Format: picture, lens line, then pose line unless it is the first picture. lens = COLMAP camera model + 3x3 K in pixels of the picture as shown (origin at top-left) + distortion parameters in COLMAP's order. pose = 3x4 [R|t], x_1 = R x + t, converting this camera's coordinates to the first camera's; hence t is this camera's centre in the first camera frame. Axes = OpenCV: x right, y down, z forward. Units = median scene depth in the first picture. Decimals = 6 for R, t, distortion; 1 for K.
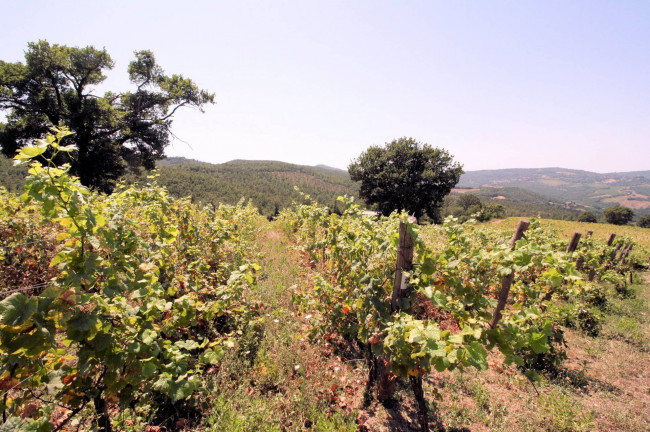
lens RADIAL K [[300.7, 0, 328.6], [0, 300.7, 209.4], [0, 0, 1]] dist [-0.000317, -0.013362]
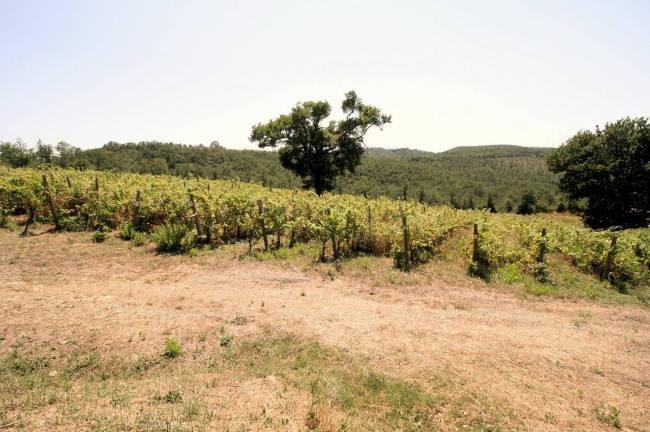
lens RADIAL K [[300.7, 0, 328.6], [0, 300.7, 209.4], [0, 0, 1]] dist [-0.000317, -0.013362]
pose [[0.763252, 0.057759, -0.643514, 0.159134], [-0.033069, 0.998183, 0.050371, -0.008598], [0.645254, -0.017165, 0.763775, -0.121184]]
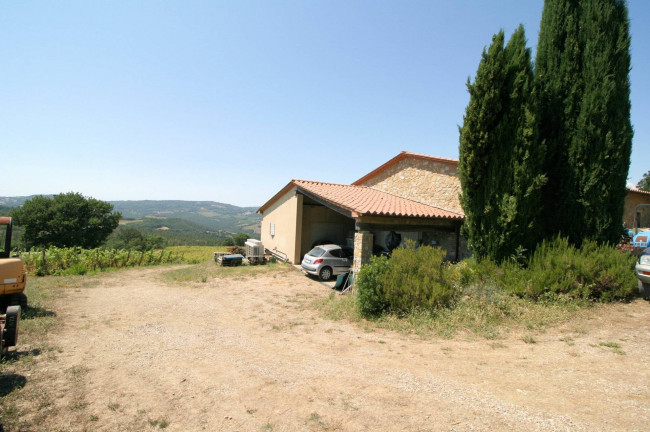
lens RADIAL K [[303.4, 0, 329.1], [0, 303.4, 214.6], [0, 0, 1]] dist [-0.000615, -0.012262]
pose [[0.527223, 0.010587, 0.849661, -0.252098], [0.060455, 0.996921, -0.049935, -0.009531], [-0.847574, 0.077693, 0.524960, -0.583401]]
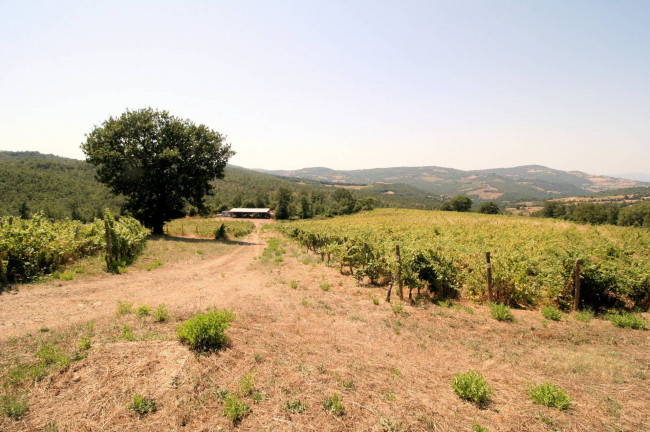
lens RADIAL K [[300.7, 0, 328.6], [0, 300.7, 209.4], [0, 0, 1]] dist [-0.000317, -0.013362]
pose [[0.952877, -0.039537, 0.300770, 0.446128], [0.037887, 0.999218, 0.011316, 0.037480], [-0.300982, 0.000612, 0.953630, 0.097151]]
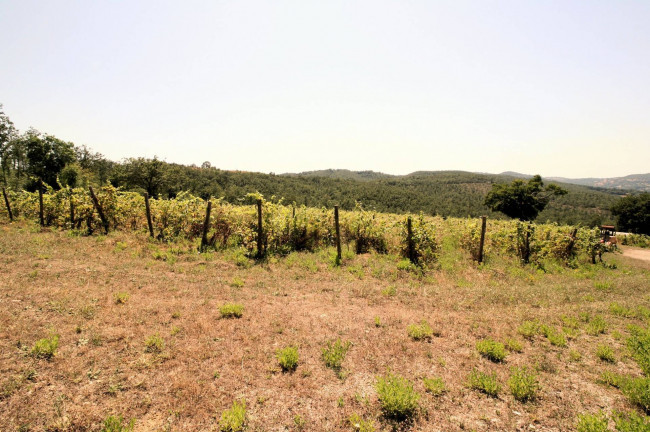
lens RADIAL K [[303.4, 0, 329.1], [0, 303.4, 214.6], [0, 0, 1]] dist [-0.000615, -0.012262]
pose [[0.852770, 0.035158, -0.521102, -0.420671], [-0.041854, 0.999123, -0.001083, -0.026665], [0.520607, 0.022734, 0.853494, -1.355504]]
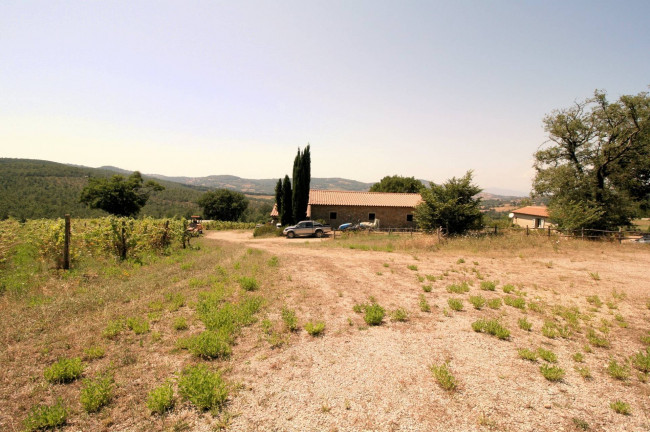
lens RADIAL K [[303.4, 0, 329.1], [0, 303.4, 214.6], [0, 0, 1]] dist [-0.000615, -0.012262]
pose [[0.820769, -0.038694, 0.569949, -0.411466], [0.039683, 0.999155, 0.010687, -0.026255], [-0.569881, 0.013846, 0.821611, -1.353534]]
